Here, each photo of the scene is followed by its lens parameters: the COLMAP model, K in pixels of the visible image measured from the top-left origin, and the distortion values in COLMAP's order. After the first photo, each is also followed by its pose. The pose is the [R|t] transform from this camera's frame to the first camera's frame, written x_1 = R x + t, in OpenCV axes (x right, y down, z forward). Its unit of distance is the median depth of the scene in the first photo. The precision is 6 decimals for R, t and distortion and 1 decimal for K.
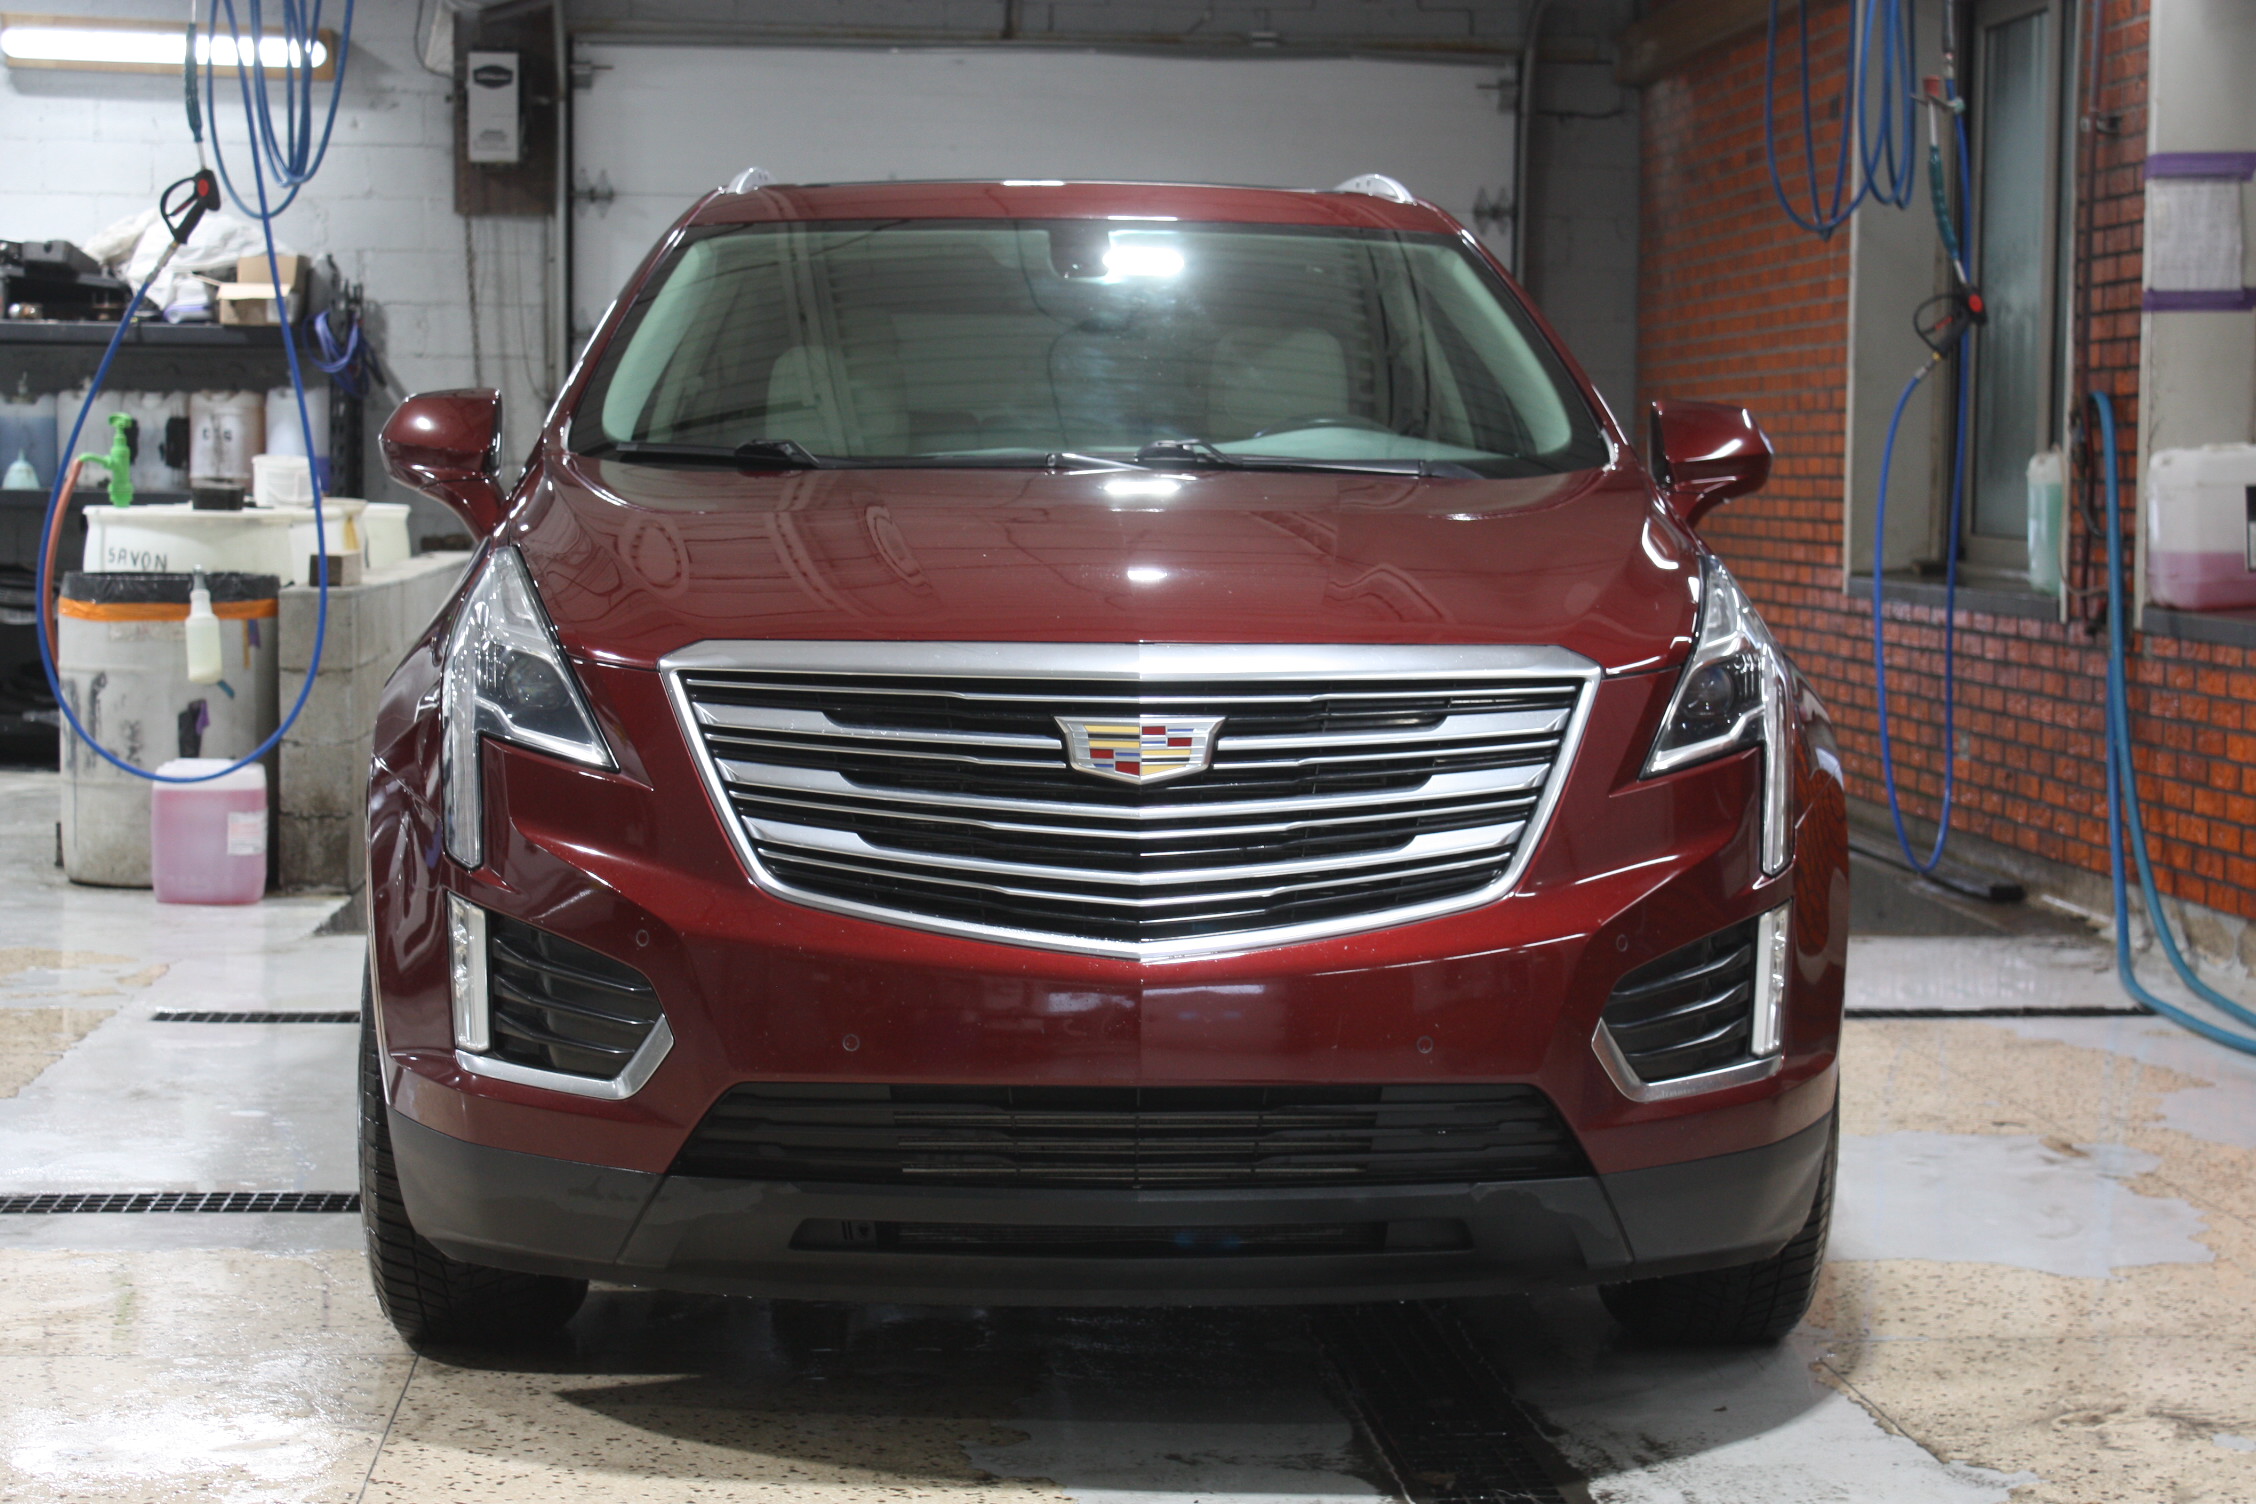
lens RADIAL K [[4212.0, 0, 1128.2], [0, 4212.0, 745.0], [0, 0, 1]] dist [-0.018835, 0.000000]
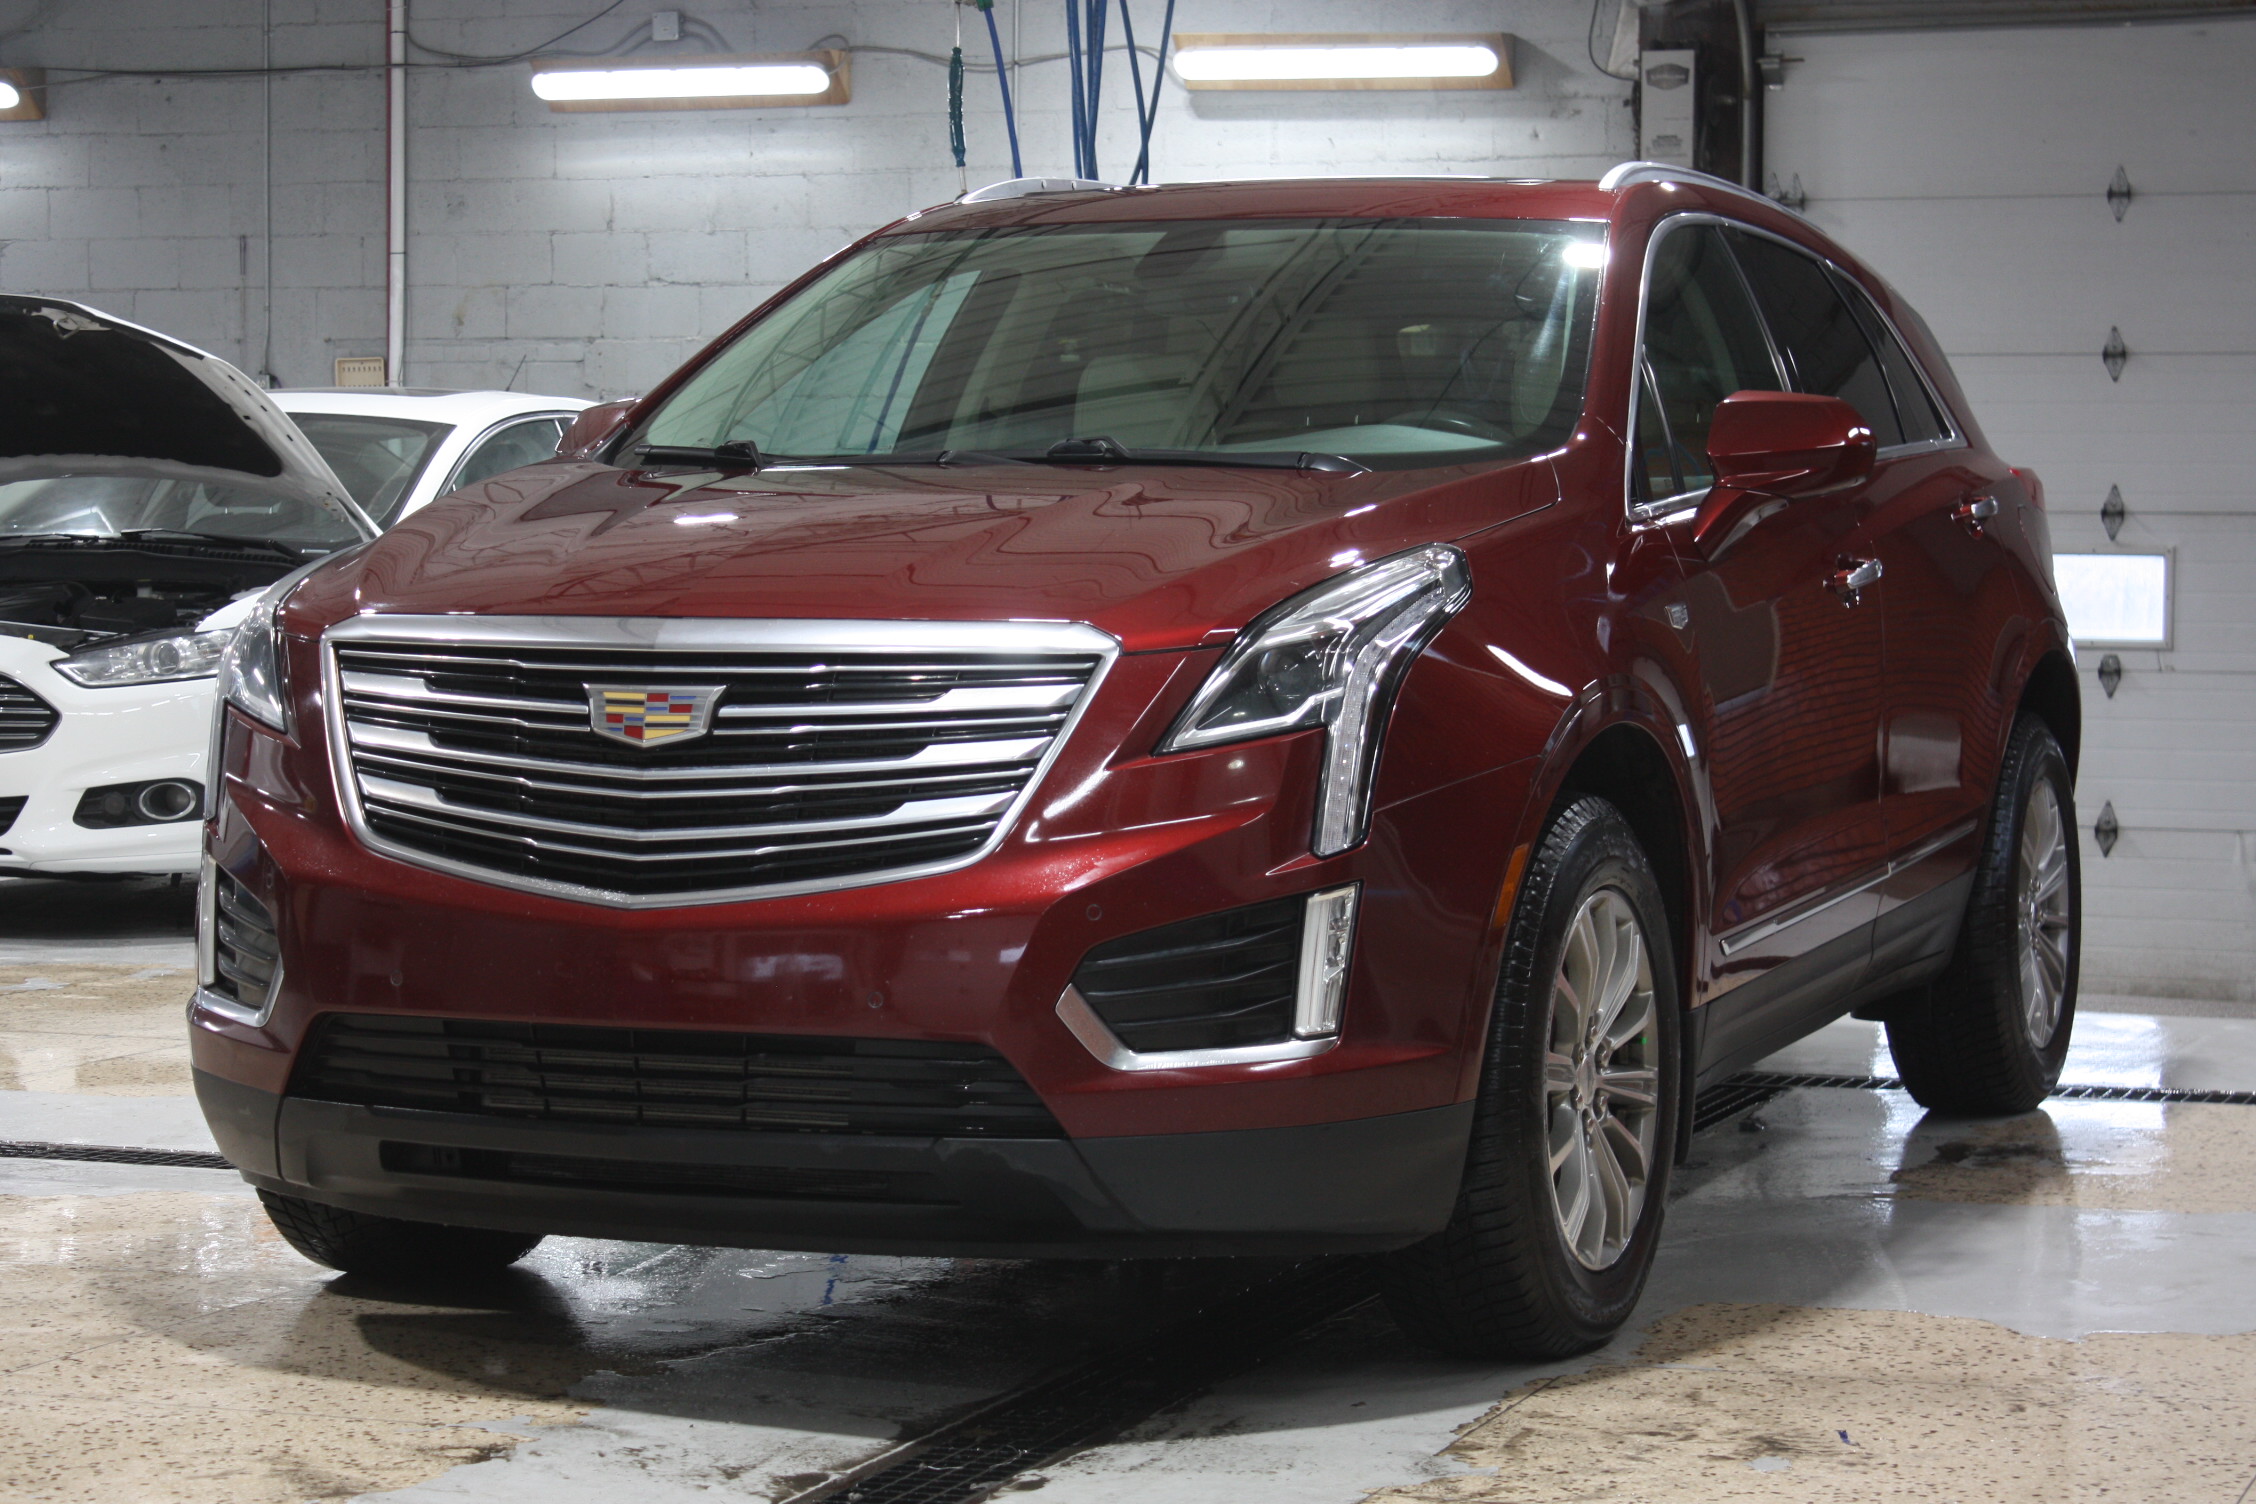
lens RADIAL K [[5069.2, 0, 1127.7], [0, 5069.2, 755.9], [0, 0, 1]] dist [0.034120, 0.000000]
pose [[0.894140, 0.012726, -0.447608, 0.672569], [-0.023148, 0.999573, -0.017822, 0.030800], [0.447190, 0.026297, 0.894052, -0.094818]]
